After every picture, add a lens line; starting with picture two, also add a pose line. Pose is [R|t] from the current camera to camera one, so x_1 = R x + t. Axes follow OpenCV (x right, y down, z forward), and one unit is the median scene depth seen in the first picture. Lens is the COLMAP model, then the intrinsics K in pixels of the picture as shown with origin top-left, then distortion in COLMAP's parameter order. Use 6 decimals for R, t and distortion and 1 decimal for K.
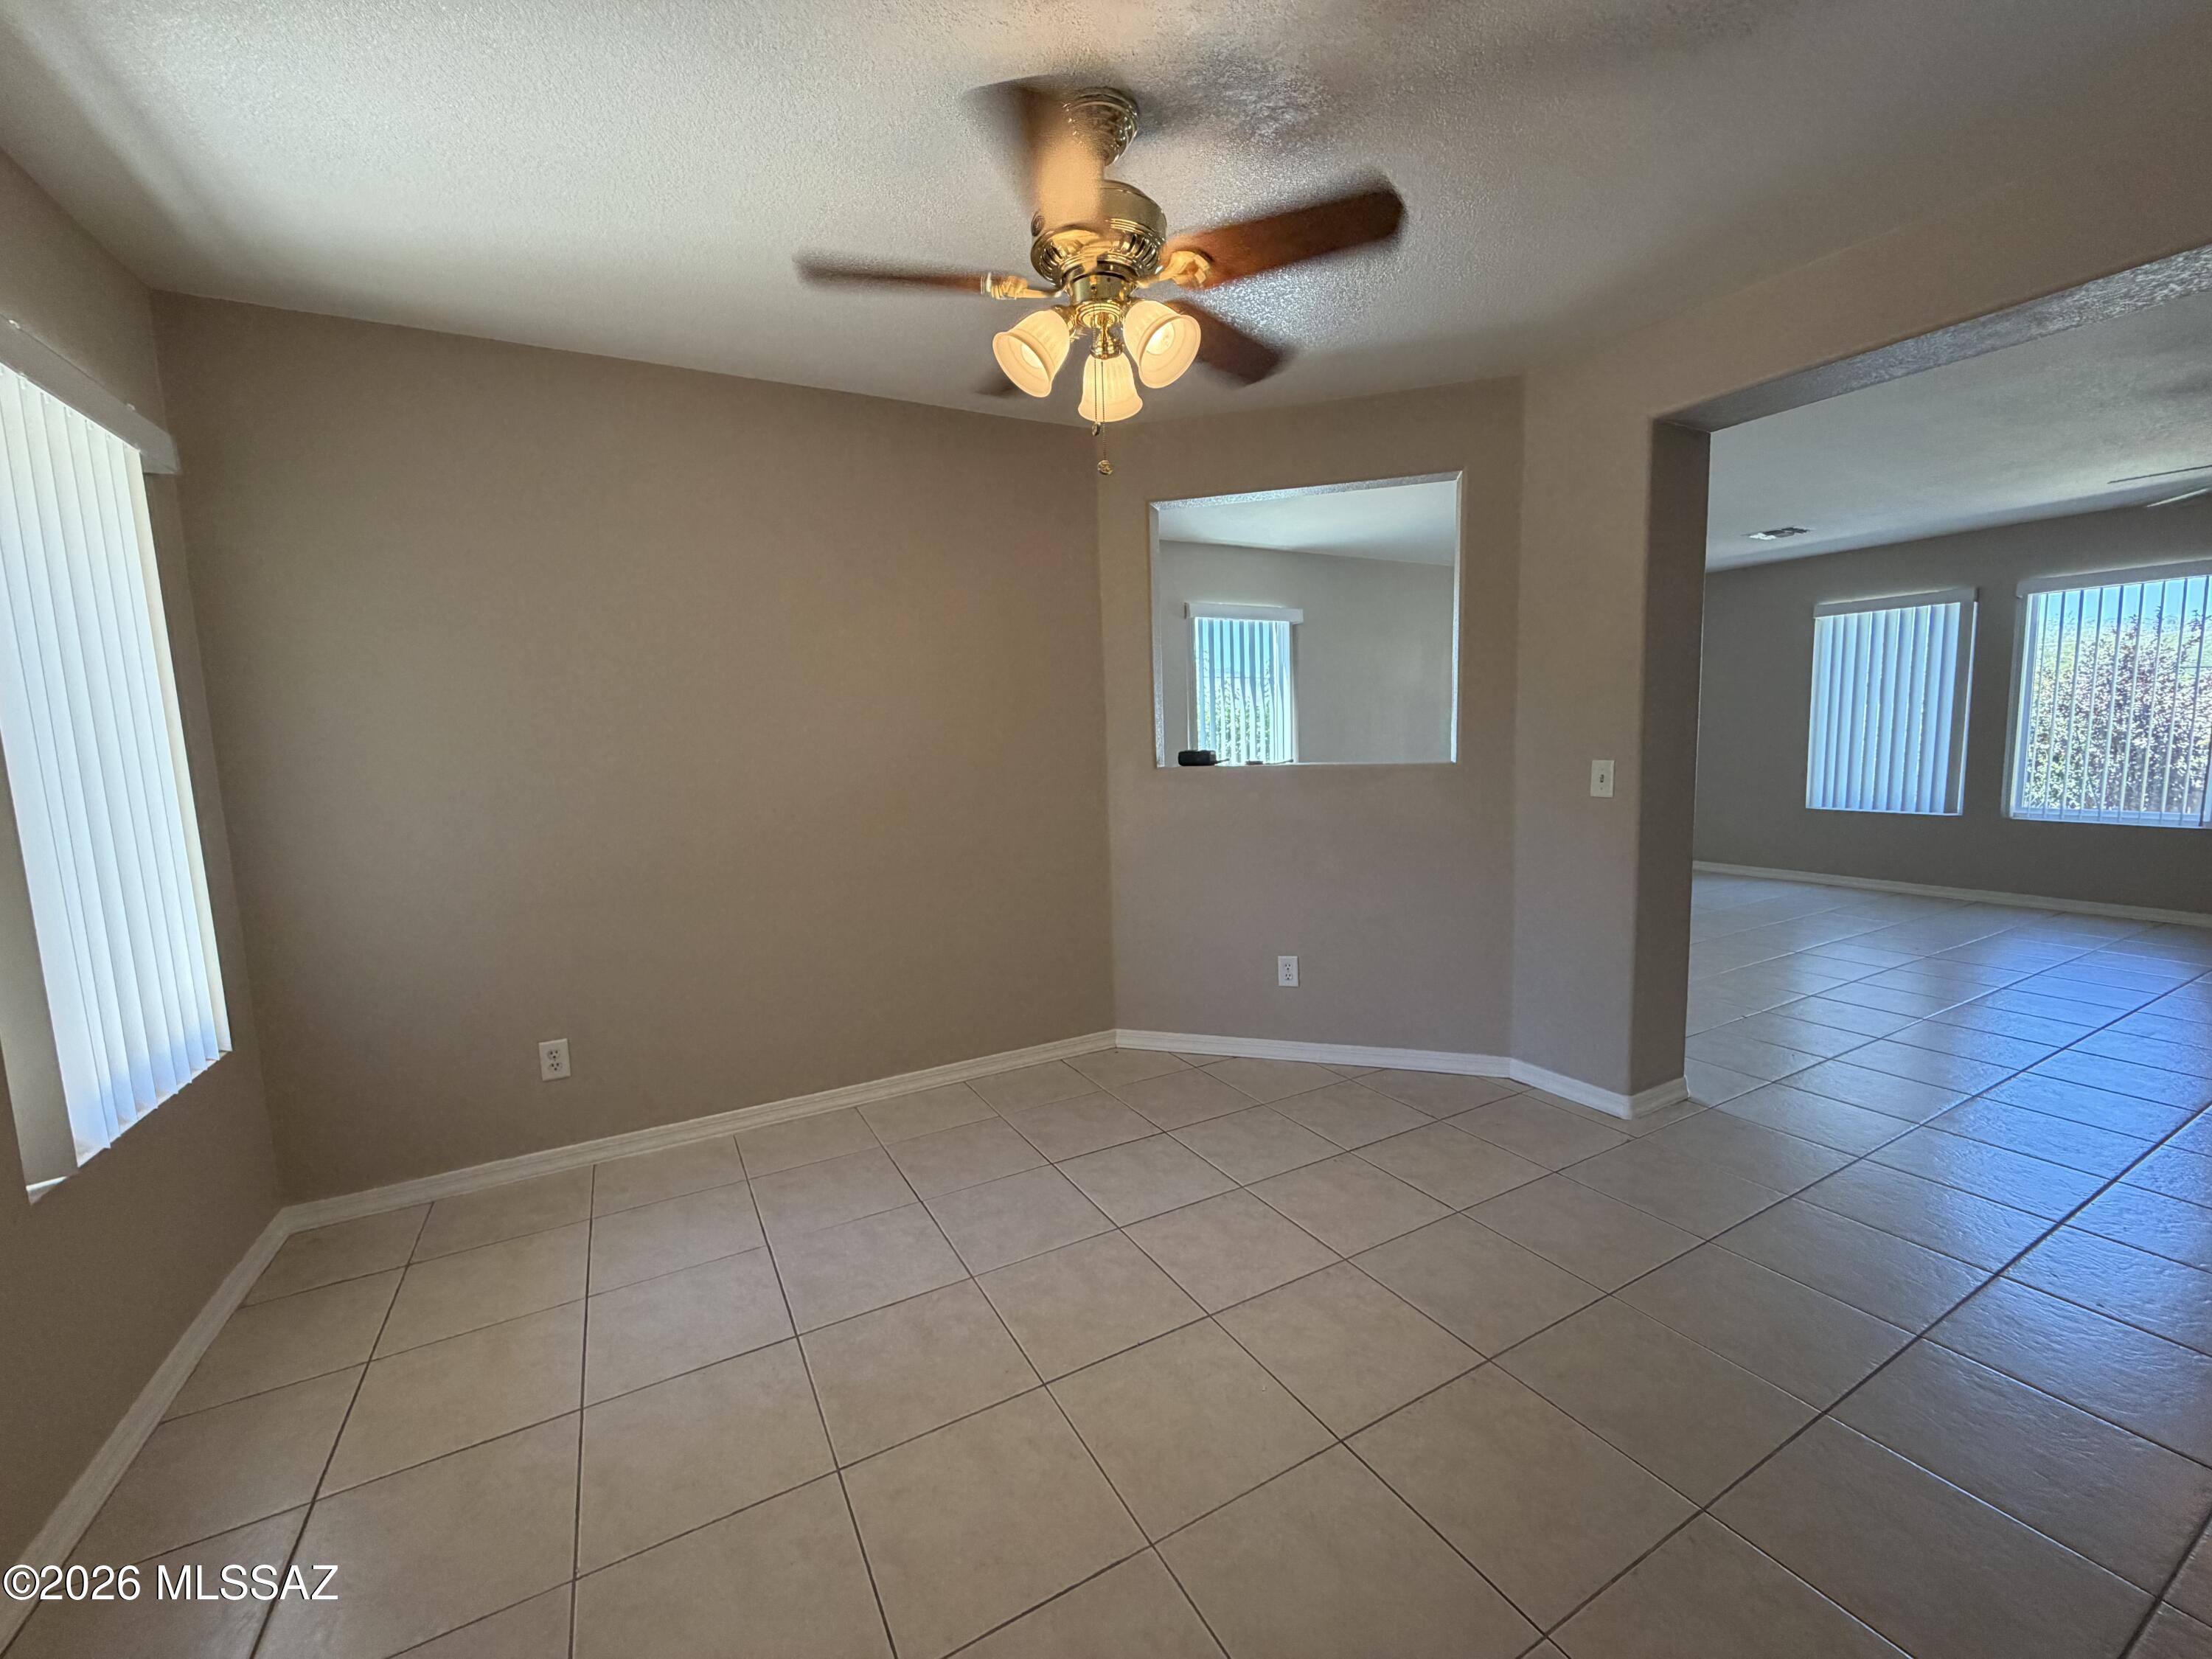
lens RADIAL K [[883.0, 0, 1100.7], [0, 883.0, 831.0], [0, 0, 1]] dist [0.000428, 0.000151]
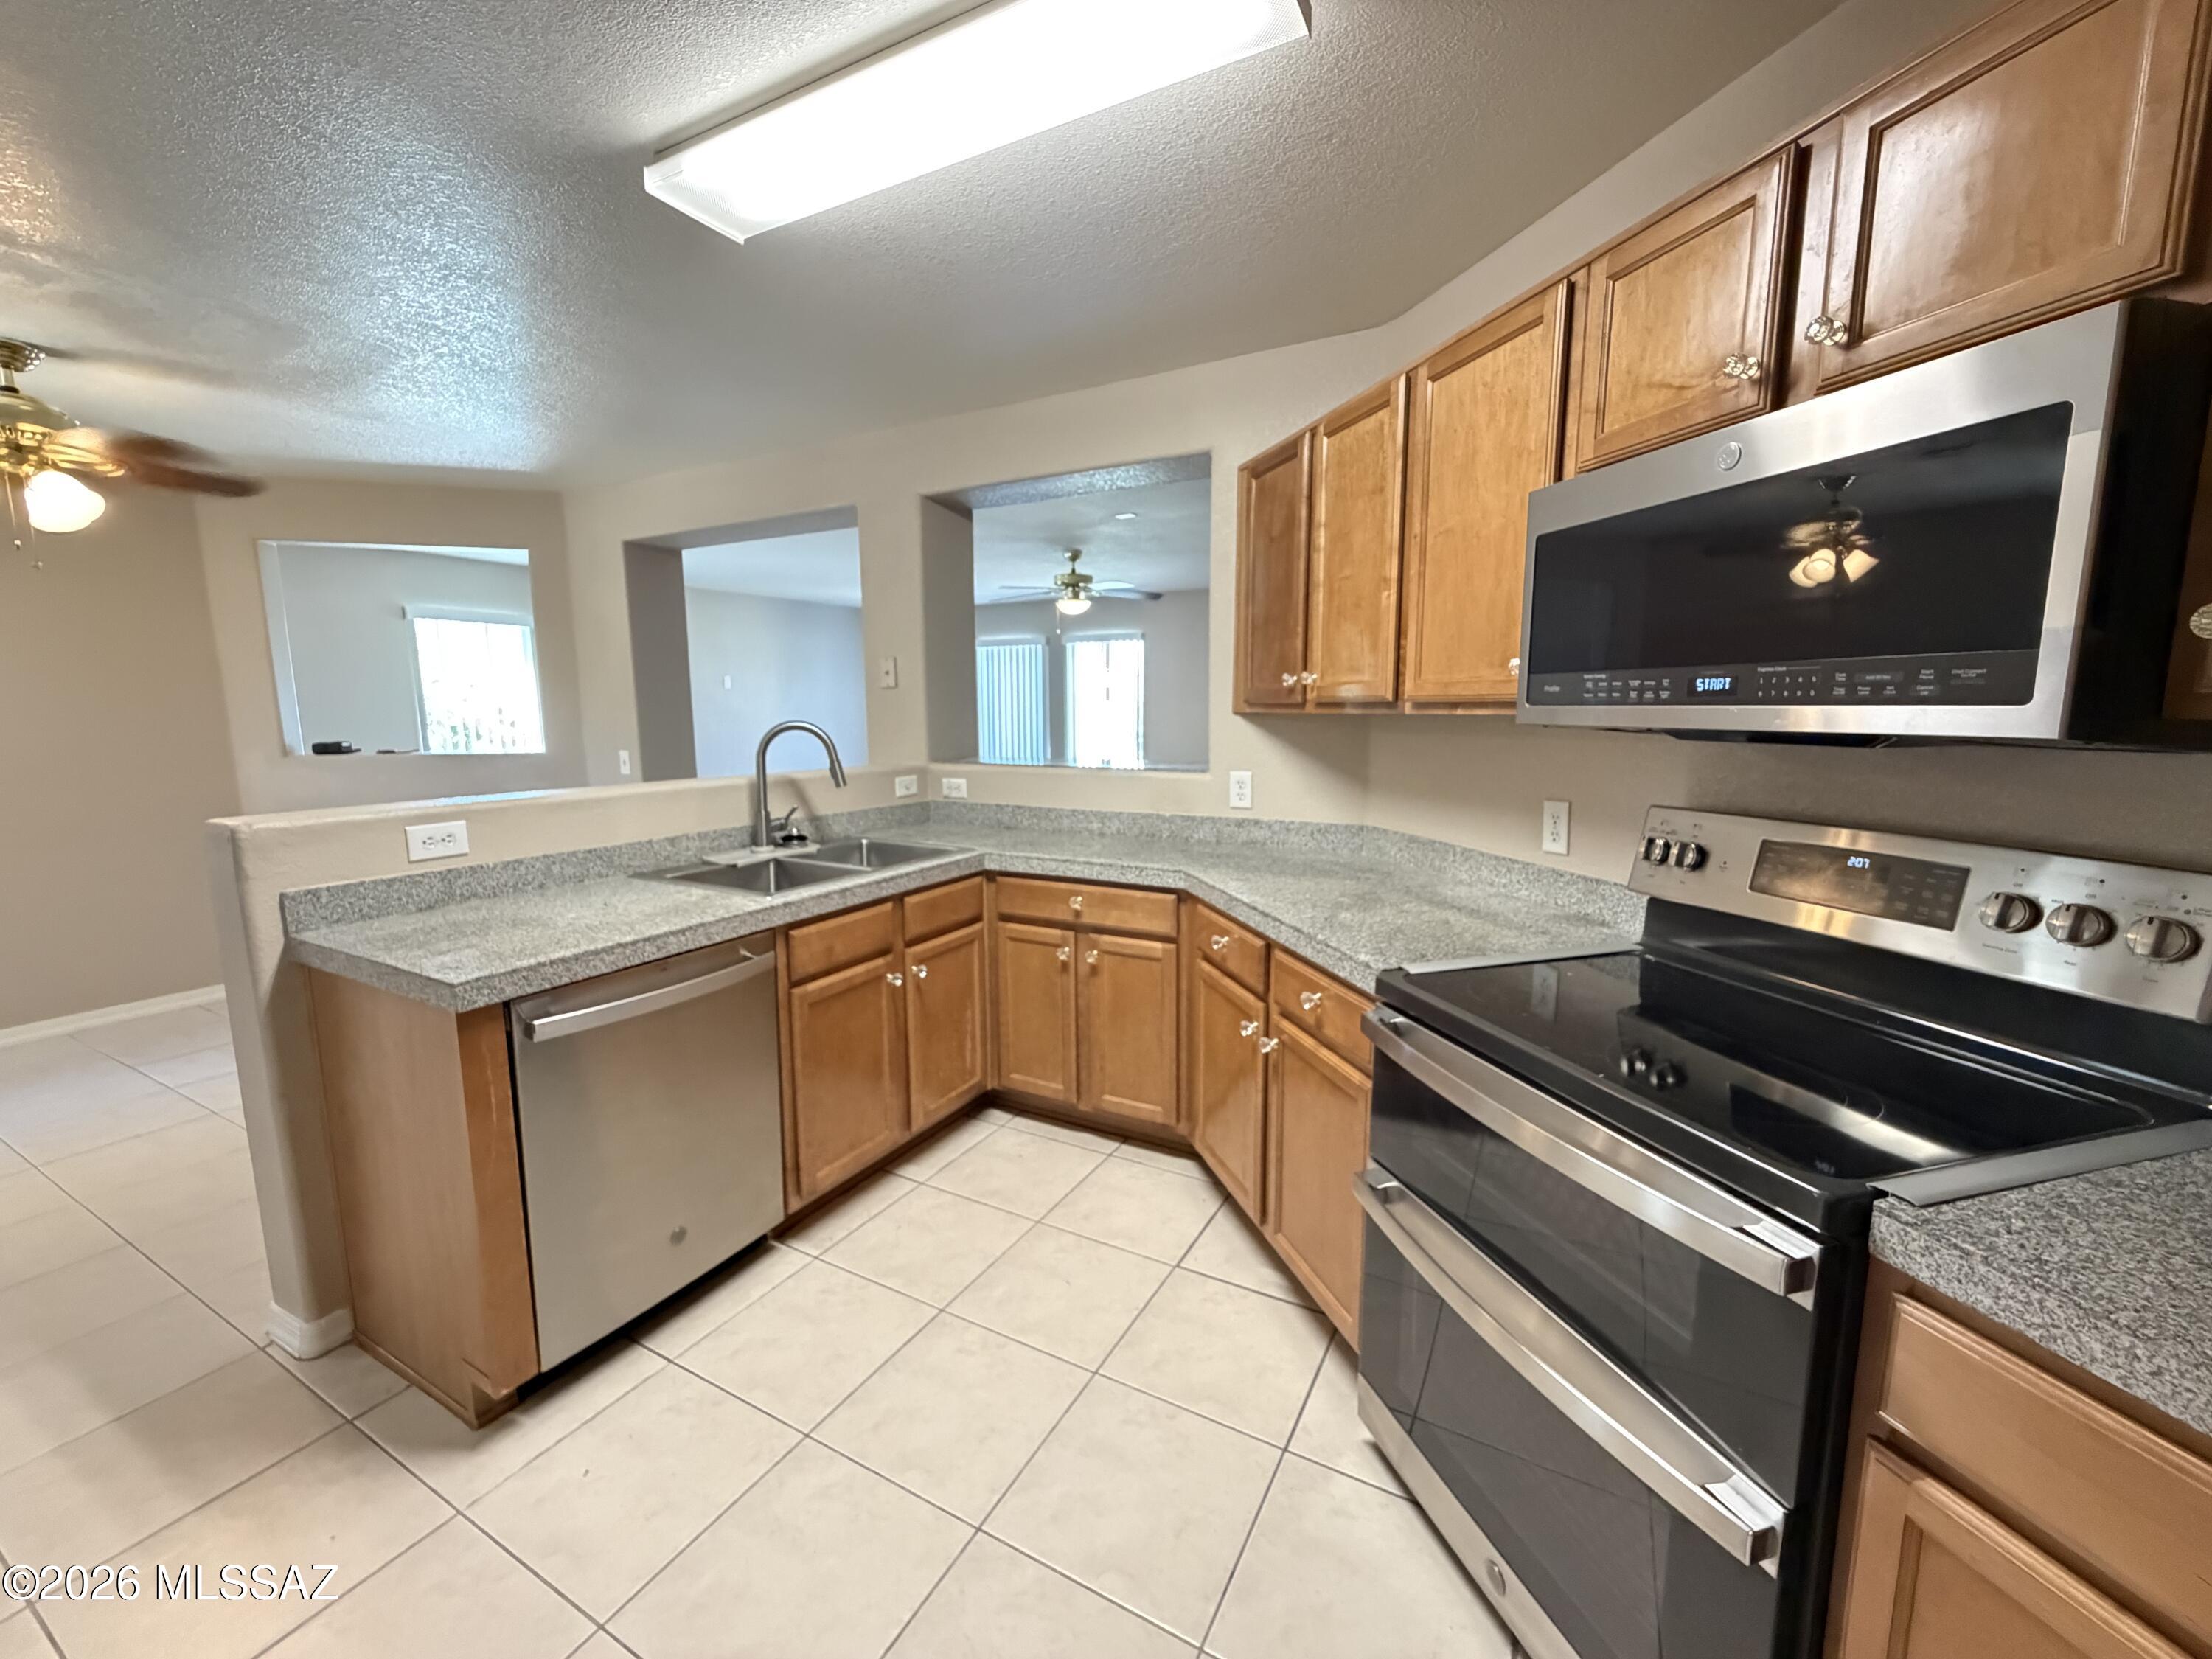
lens RADIAL K [[890.5, 0, 1106.0], [0, 890.5, 829.5], [0, 0, 1]] dist [-0.001000, 0.000072]
pose [[0.842909, -0.049241, 0.535798, 0.358765], [0.039227, 0.998778, 0.030077, 0.037747], [-0.536624, -0.004334, 0.843810, -0.655462]]
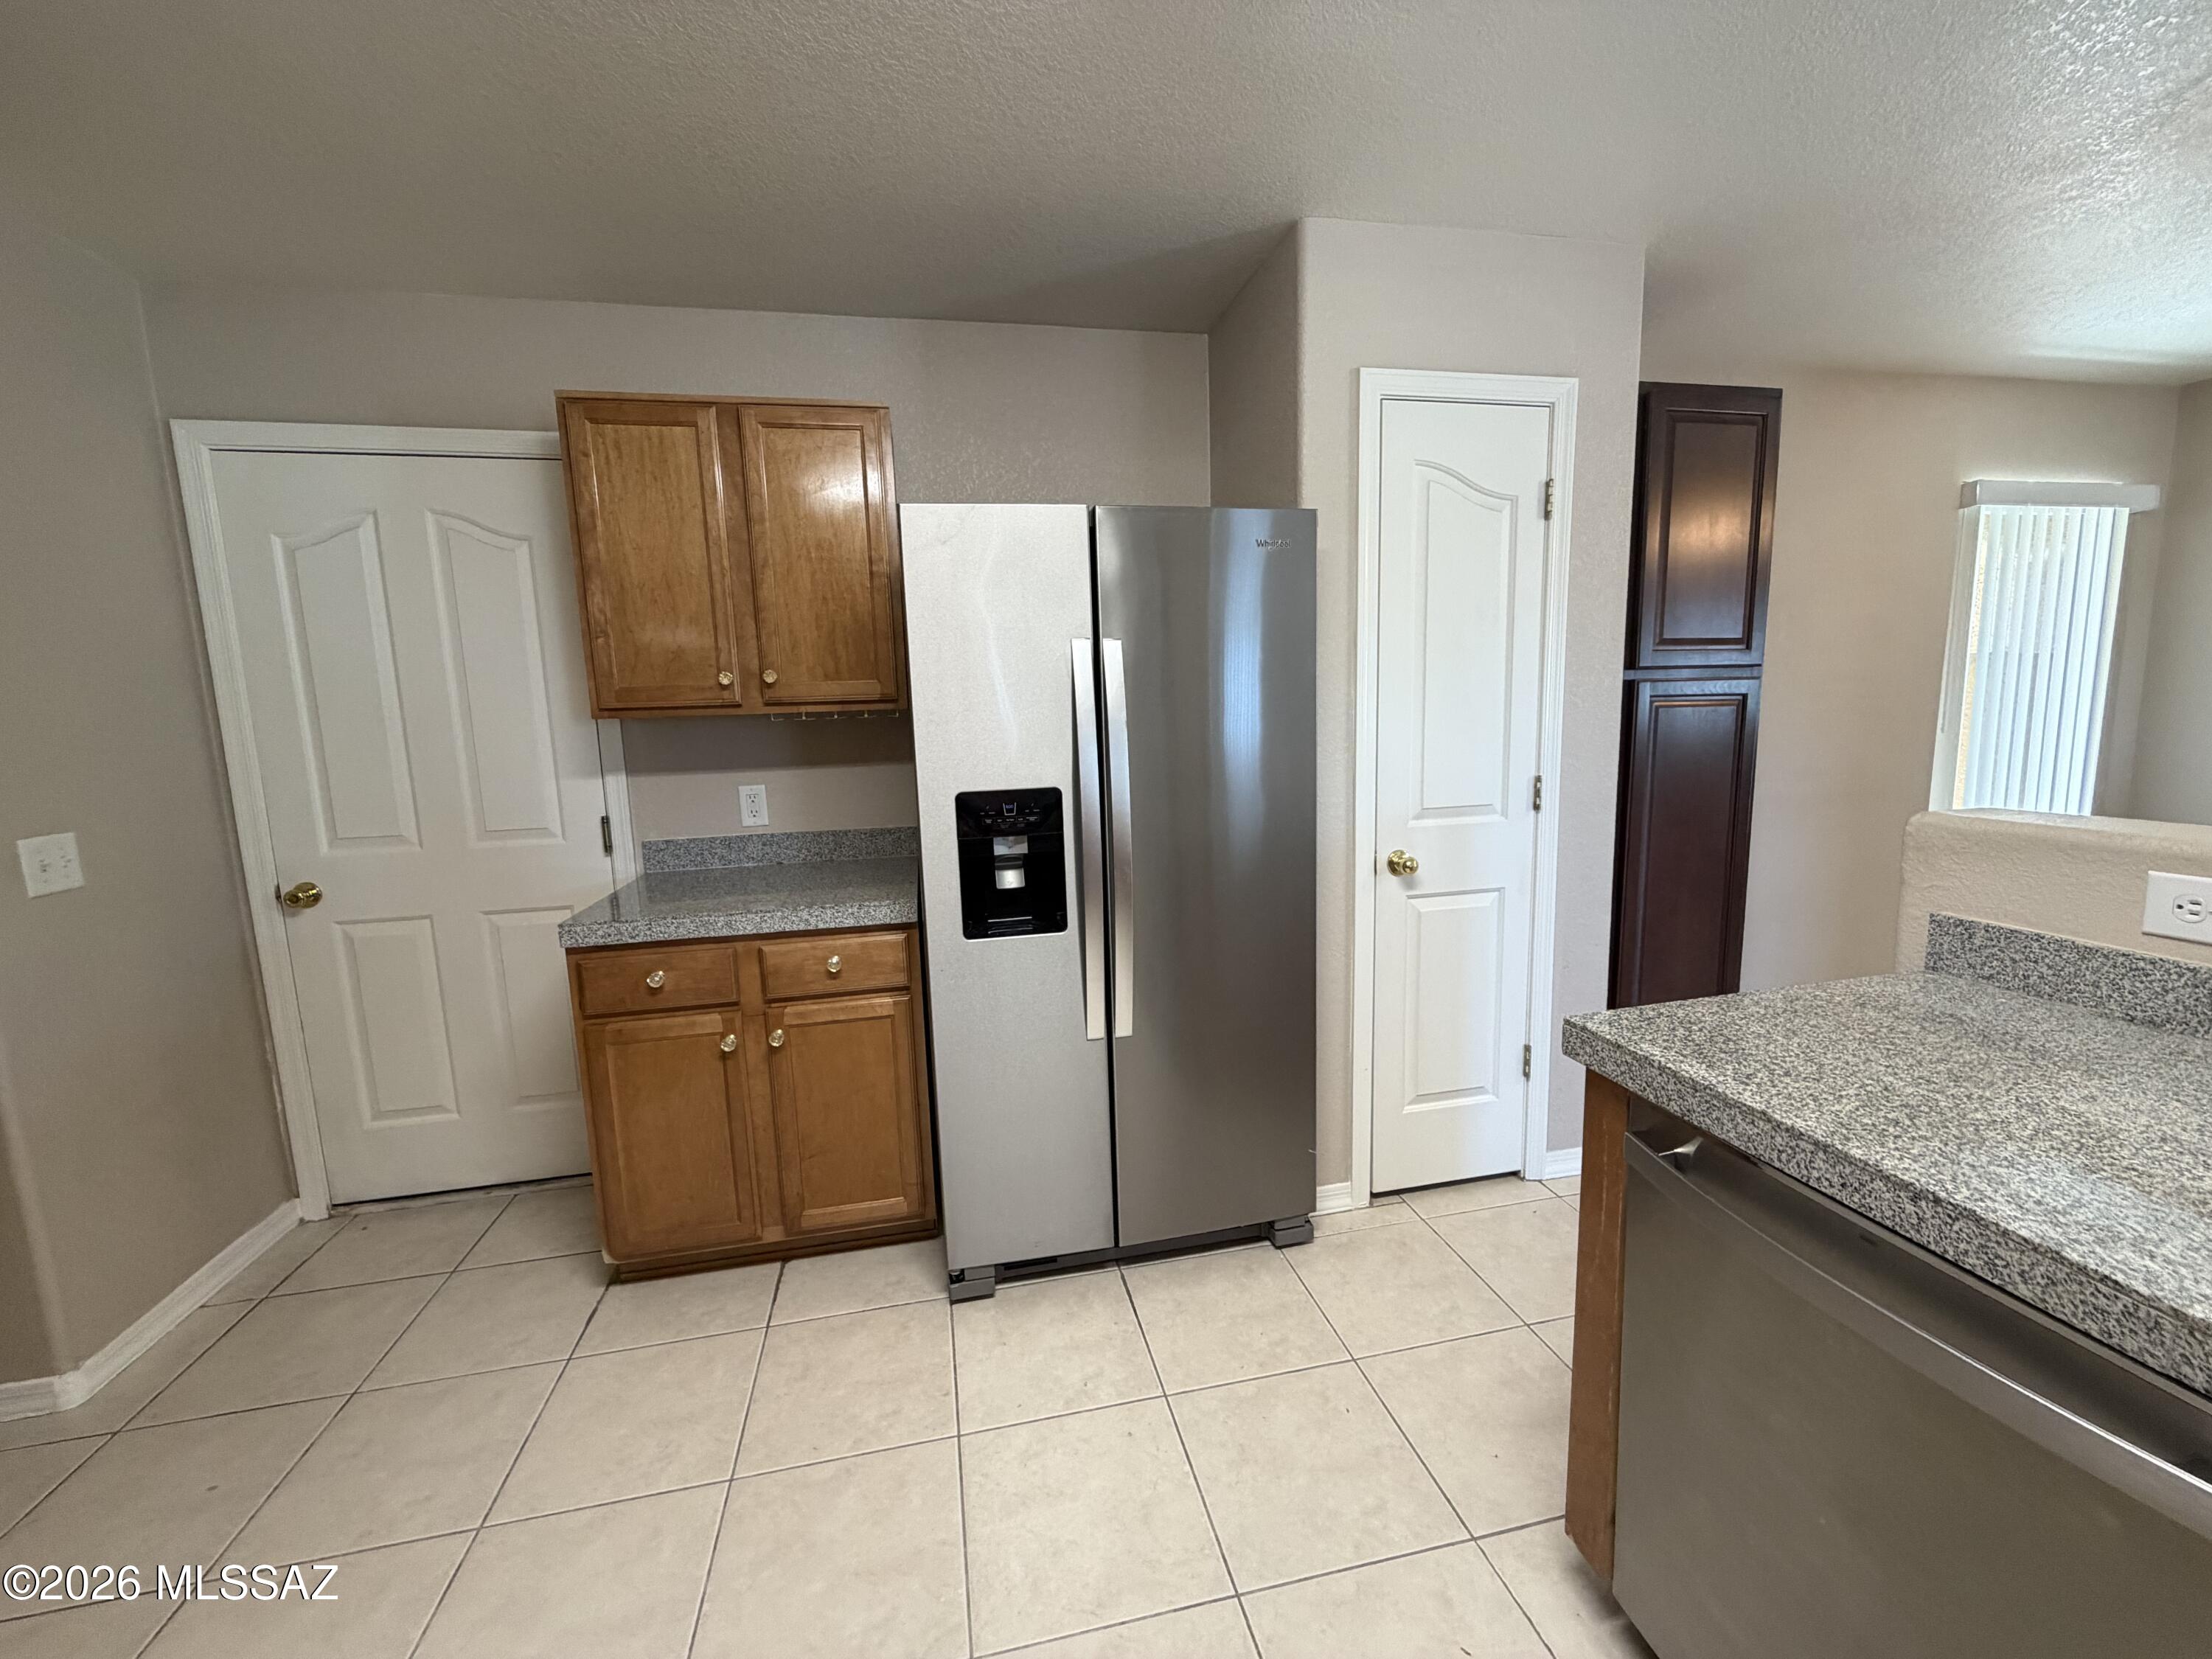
lens RADIAL K [[883.0, 0, 1100.7], [0, 883.0, 831.0], [0, 0, 1]] dist [0.000428, 0.000151]
pose [[-0.291900, 0.175225, -0.940261, 0.695135], [-0.065208, 0.977142, 0.202342, -0.018223], [0.954224, 0.120376, -0.273801, -0.194289]]
